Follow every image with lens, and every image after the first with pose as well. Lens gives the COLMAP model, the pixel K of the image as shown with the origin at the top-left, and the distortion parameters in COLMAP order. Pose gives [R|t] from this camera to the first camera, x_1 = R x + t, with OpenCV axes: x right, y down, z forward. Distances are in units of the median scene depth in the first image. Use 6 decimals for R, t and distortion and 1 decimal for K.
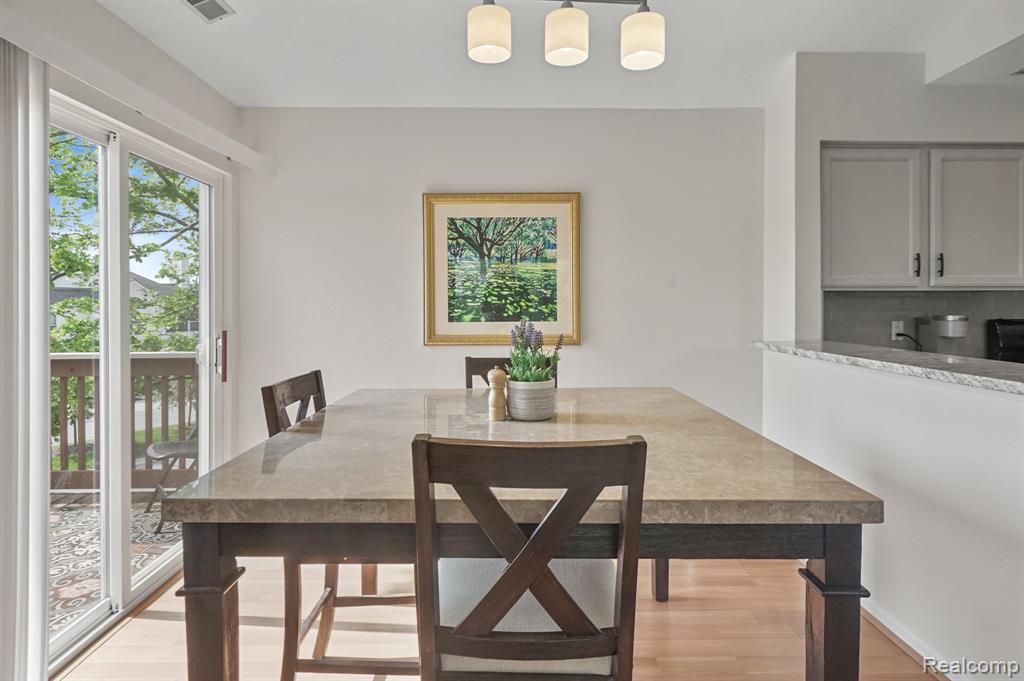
lens RADIAL K [[544.2, 0, 512.5], [0, 544.2, 306.3], [0, 0, 1]] dist [0.000164, 0.001060]
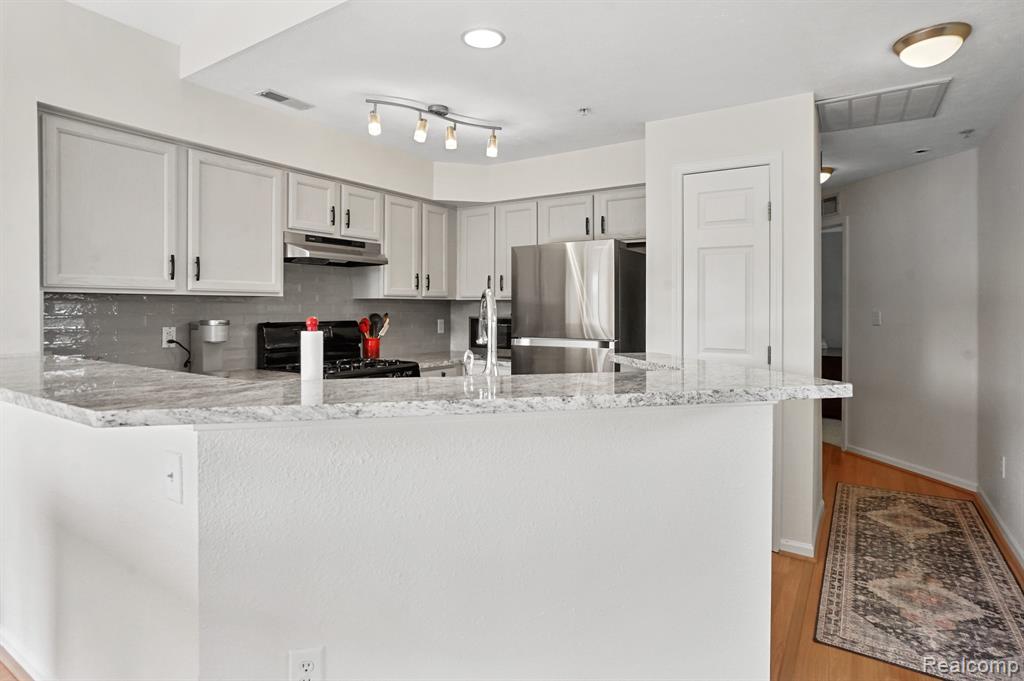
lens RADIAL K [[544.9, 0, 508.9], [0, 544.9, 312.2], [0, 0, 1]] dist [-0.002932, 0.001834]
pose [[0.558877, -0.005692, 0.829231, 0.259882], [0.004562, 0.999982, 0.003789, 0.000976], [-0.829238, 0.001666, 0.558893, -0.007401]]
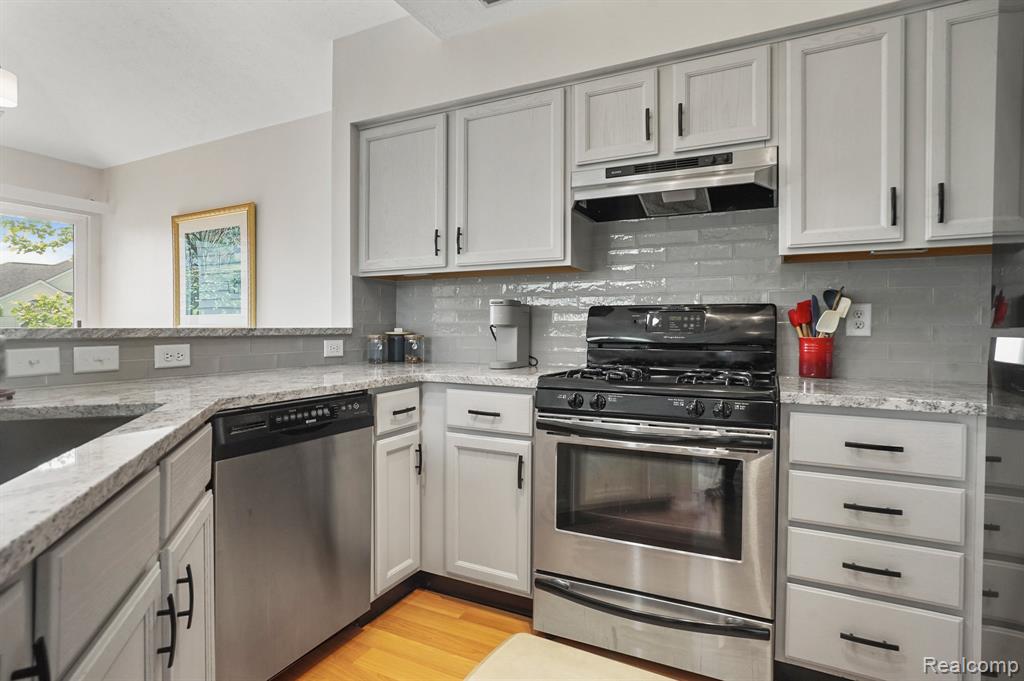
lens RADIAL K [[526.8, 0, 513.0], [0, 526.8, 334.7], [0, 0, 1]] dist [-0.020543, 0.000471]
pose [[0.888926, 0.010044, -0.457941, 1.127925], [-0.009294, 0.999949, 0.003892, 0.063418], [0.457957, 0.000796, 0.888974, 0.262365]]
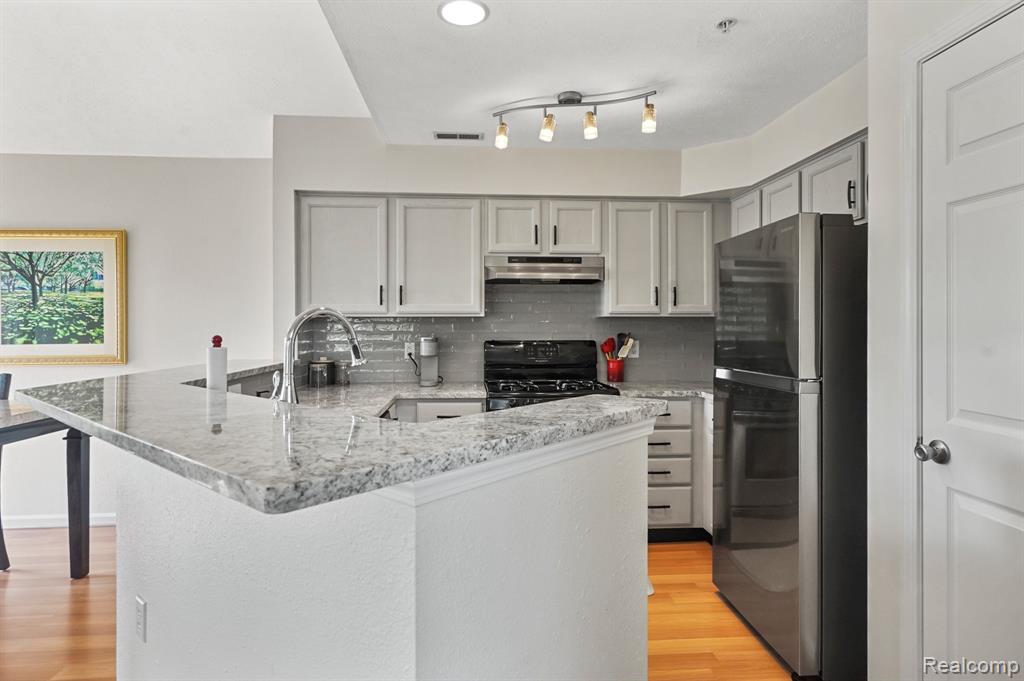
lens RADIAL K [[559.7, 0, 516.5], [0, 559.7, 329.3], [0, 0, 1]] dist [0.000046, 0.001183]
pose [[0.997866, -0.000982, 0.065293, 0.865094], [0.001370, 0.999982, -0.005899, 0.006041], [-0.065286, 0.005976, 0.997849, -0.220492]]
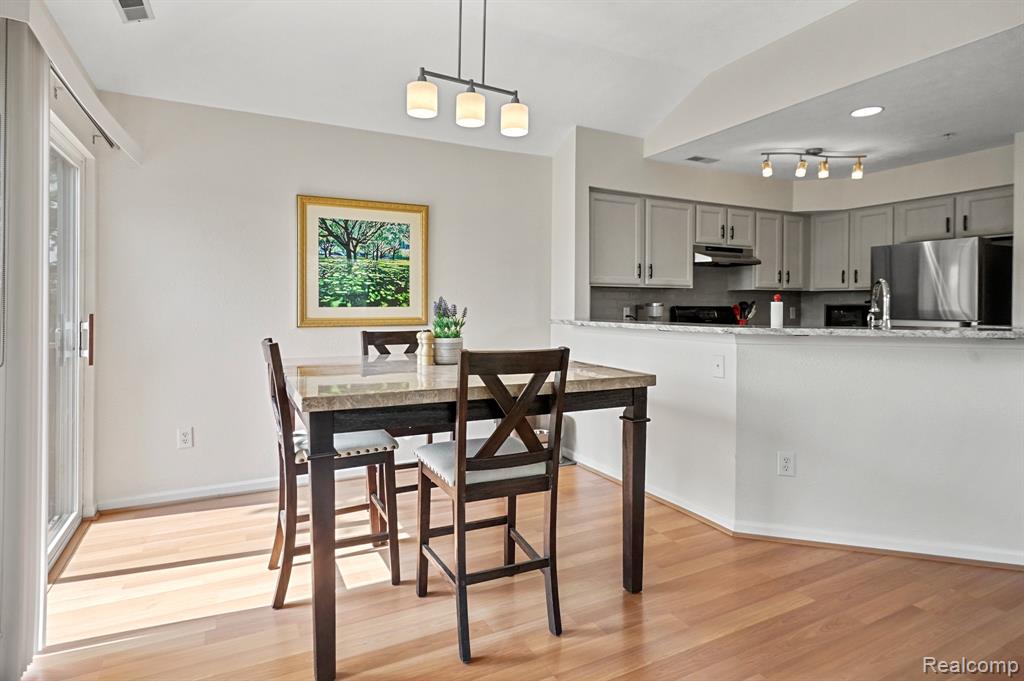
lens RADIAL K [[544.9, 0, 508.9], [0, 544.9, 312.2], [0, 0, 1]] dist [-0.002932, 0.001834]
pose [[0.895908, -0.001012, 0.444238, -0.272480], [-0.002389, 0.999972, 0.007094, 0.030964], [-0.444232, -0.007417, 0.895881, -0.229478]]
